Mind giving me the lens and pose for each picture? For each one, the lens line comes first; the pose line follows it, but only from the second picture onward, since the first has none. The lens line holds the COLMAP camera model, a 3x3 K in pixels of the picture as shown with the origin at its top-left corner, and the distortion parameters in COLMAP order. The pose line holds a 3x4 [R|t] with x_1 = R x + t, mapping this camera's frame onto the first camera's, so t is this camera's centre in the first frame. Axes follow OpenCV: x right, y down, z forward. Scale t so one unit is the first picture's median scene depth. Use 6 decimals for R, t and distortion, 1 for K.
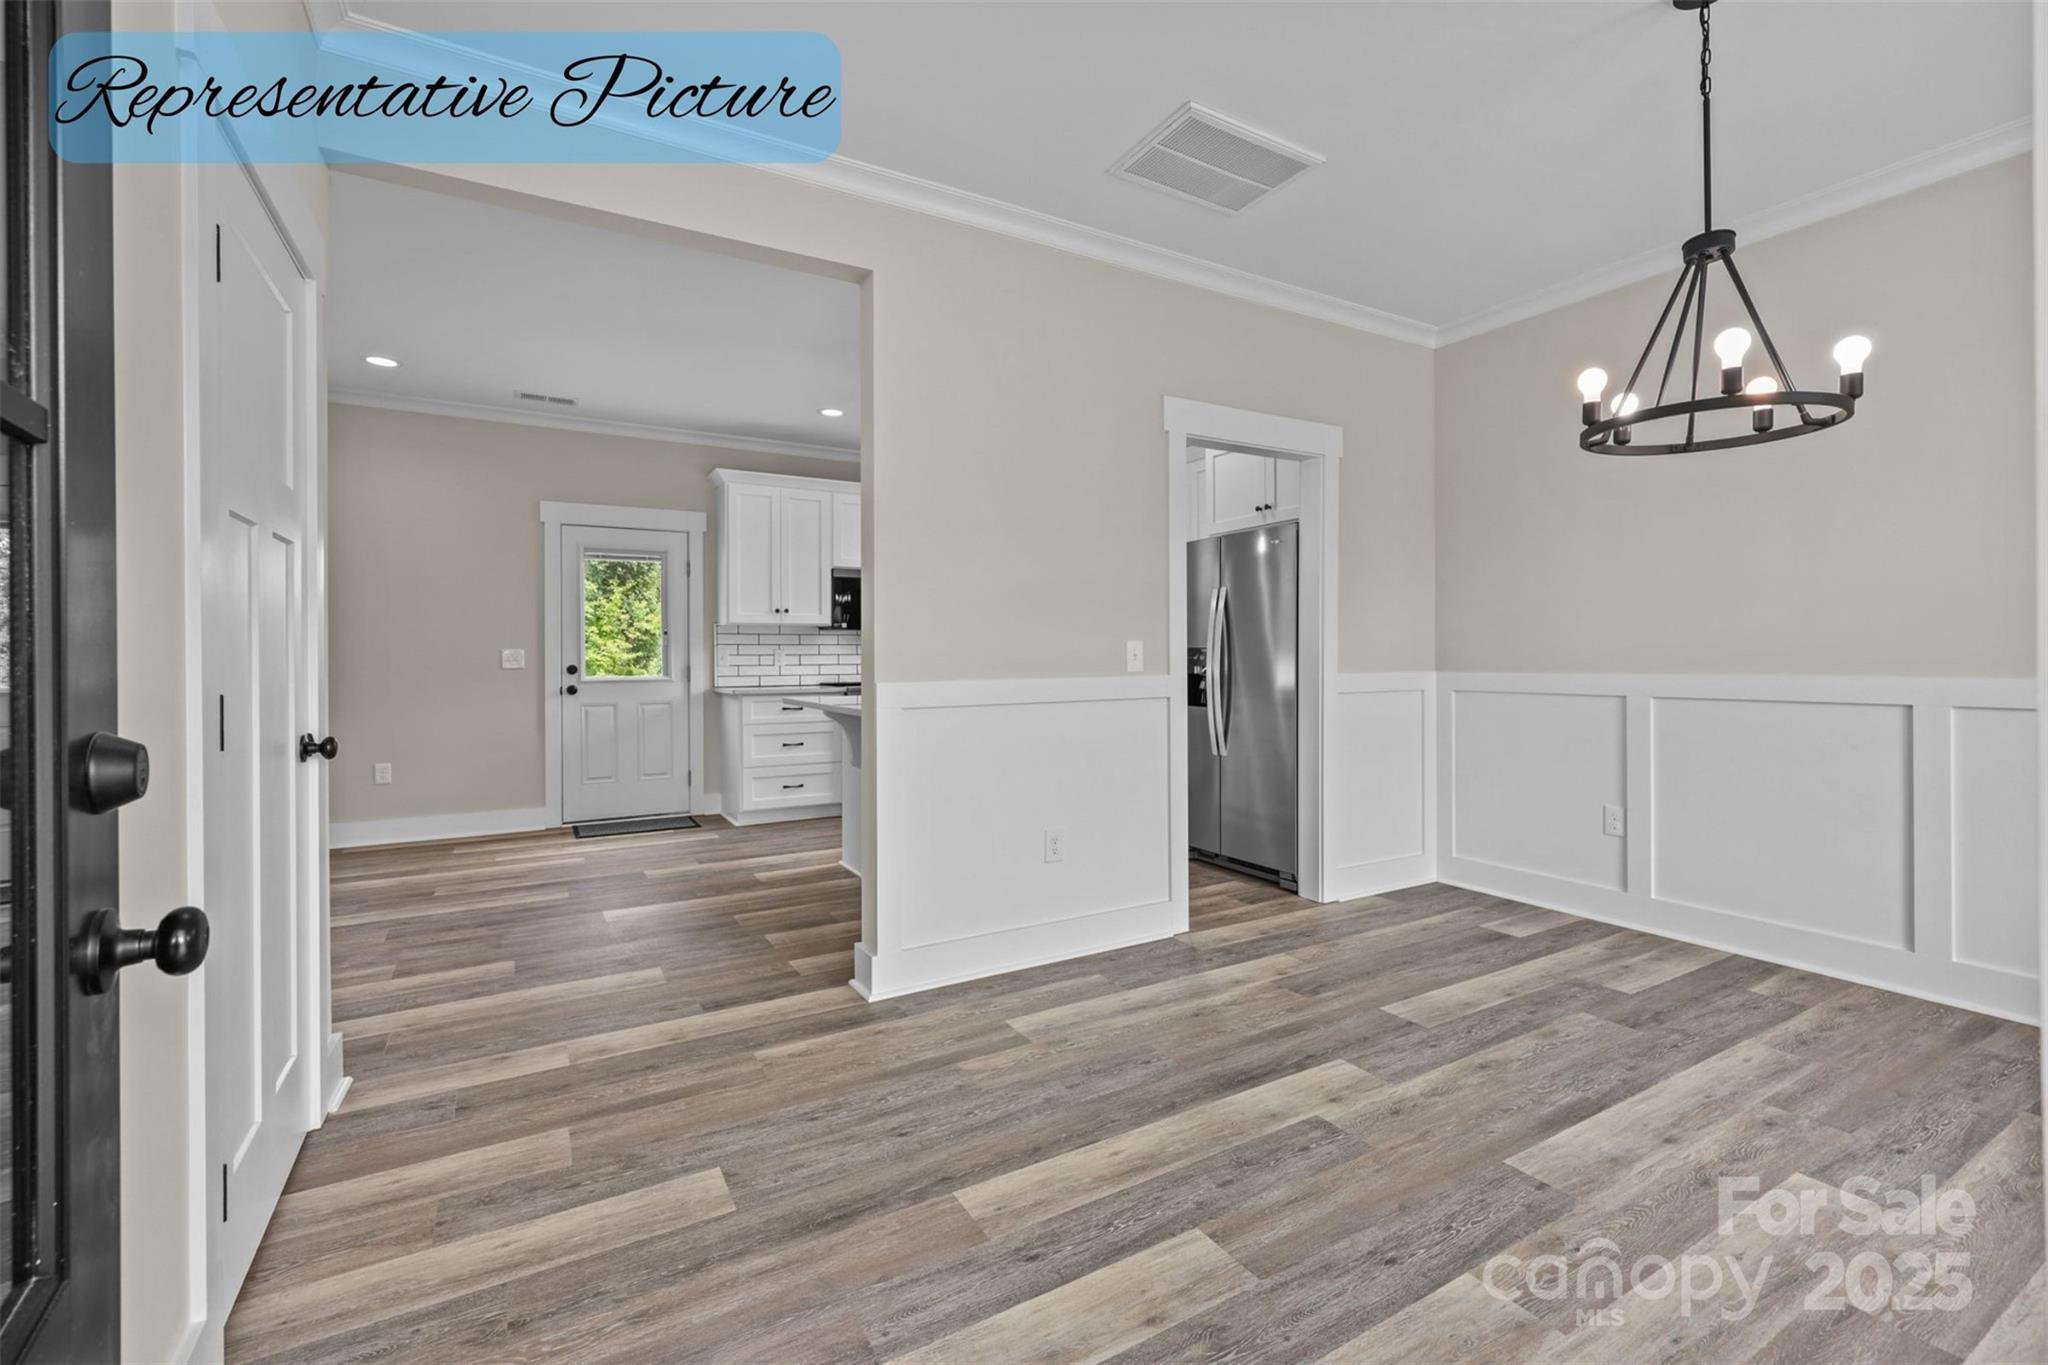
lens RADIAL K [[881.8, 0, 1023.1], [0, 881.8, 652.6], [0, 0, 1]] dist [0.016190, 0.000001]
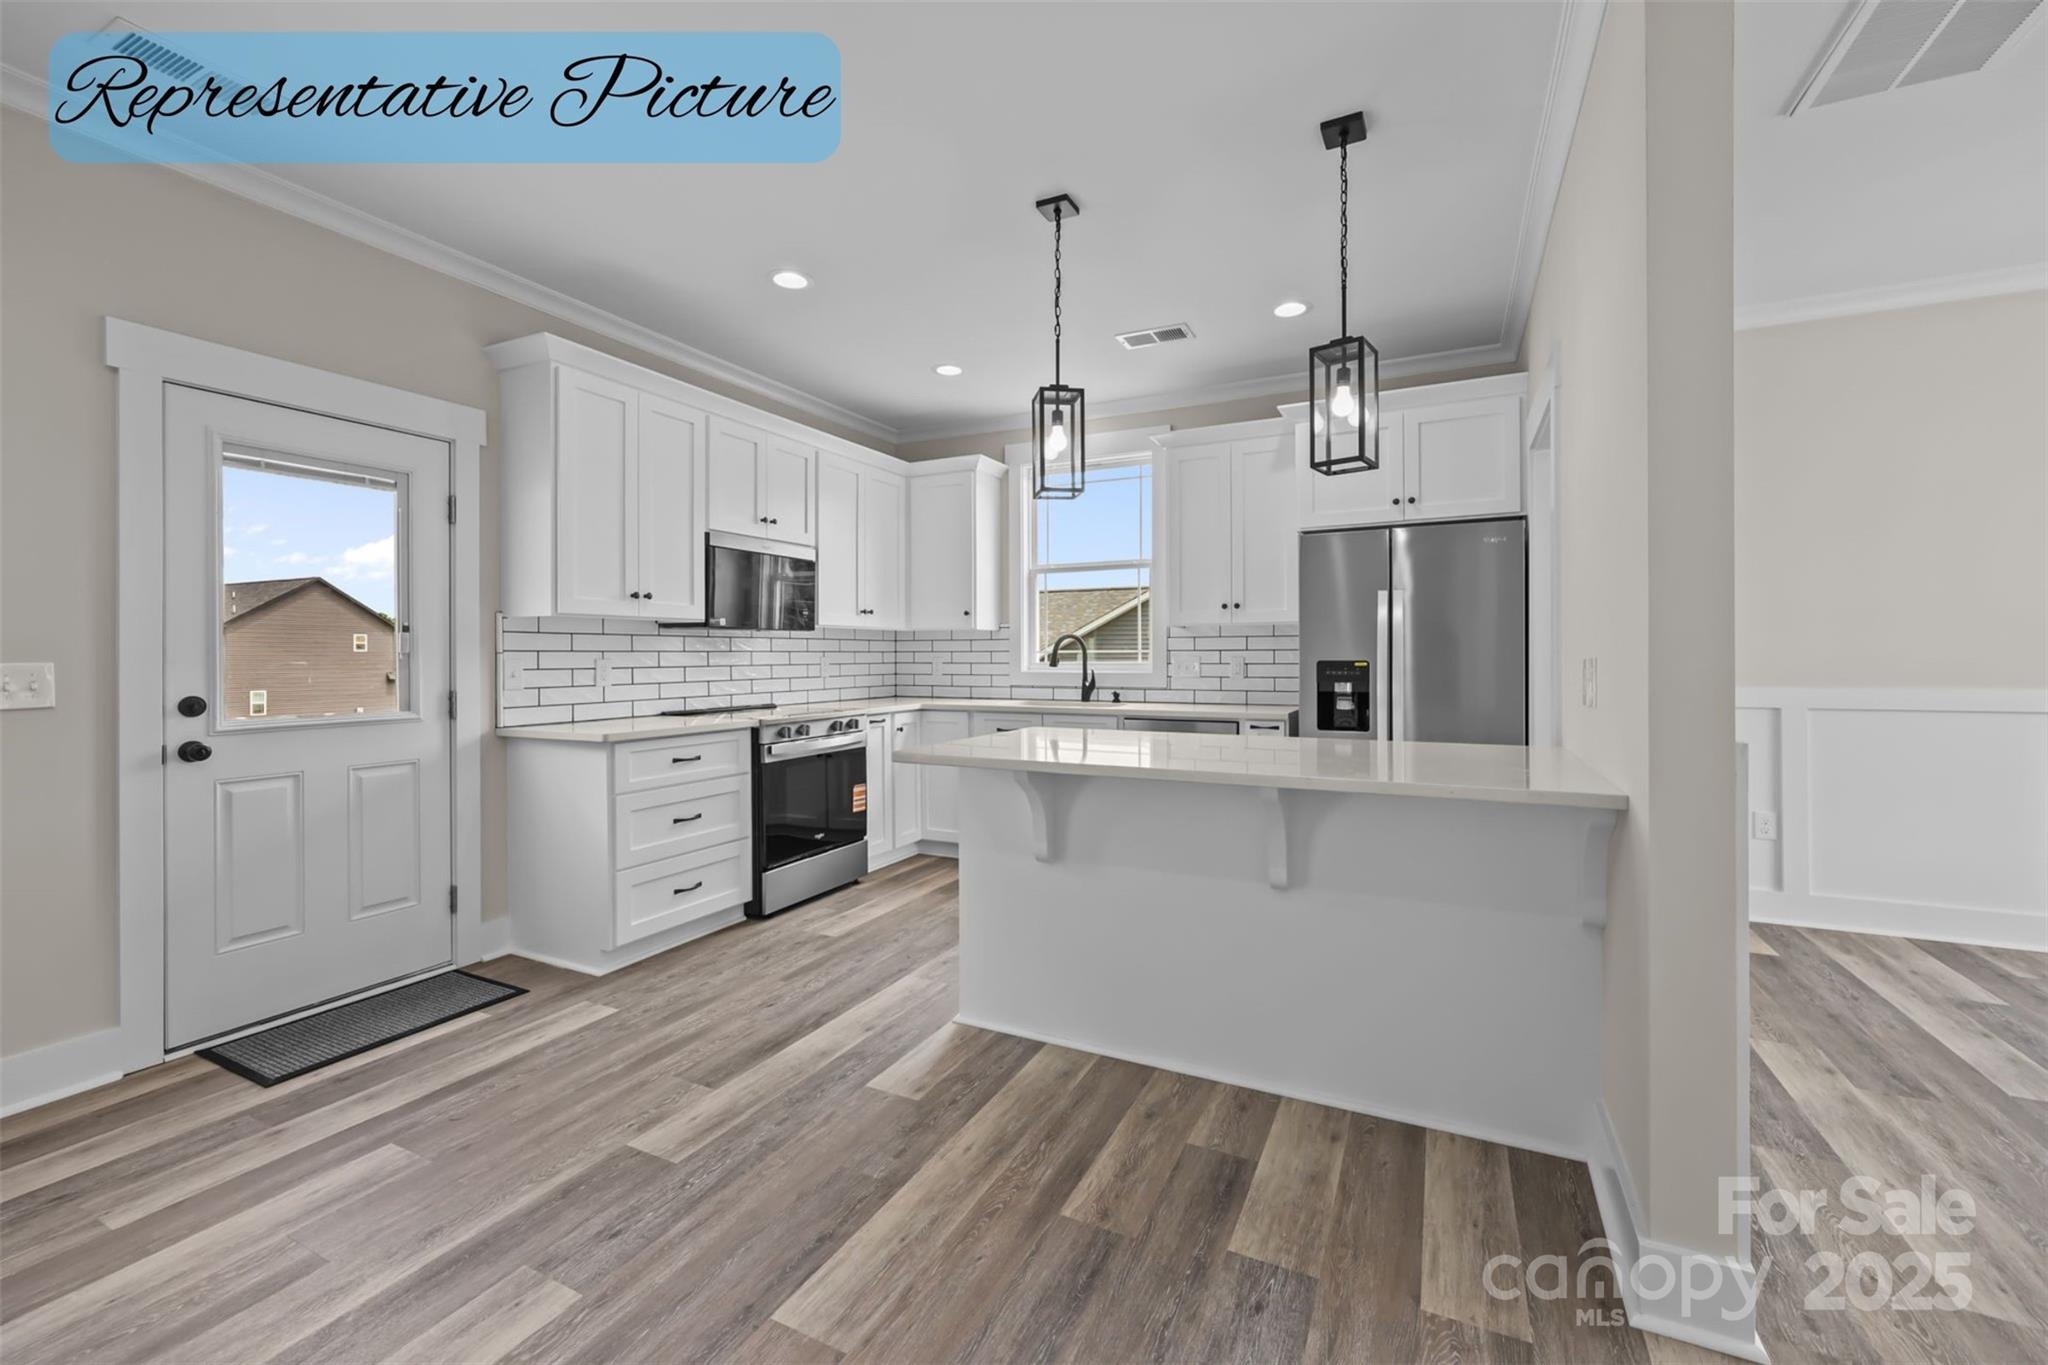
lens RADIAL K [[828.4, 0, 1024.7], [0, 828.4, 666.5], [0, 0, 1]] dist [-0.002901, 0.000255]
pose [[0.832844, -0.005329, 0.553482, -0.368744], [-0.003003, 0.999895, 0.014147, -0.008018], [-0.553499, -0.013445, 0.832741, 0.391614]]
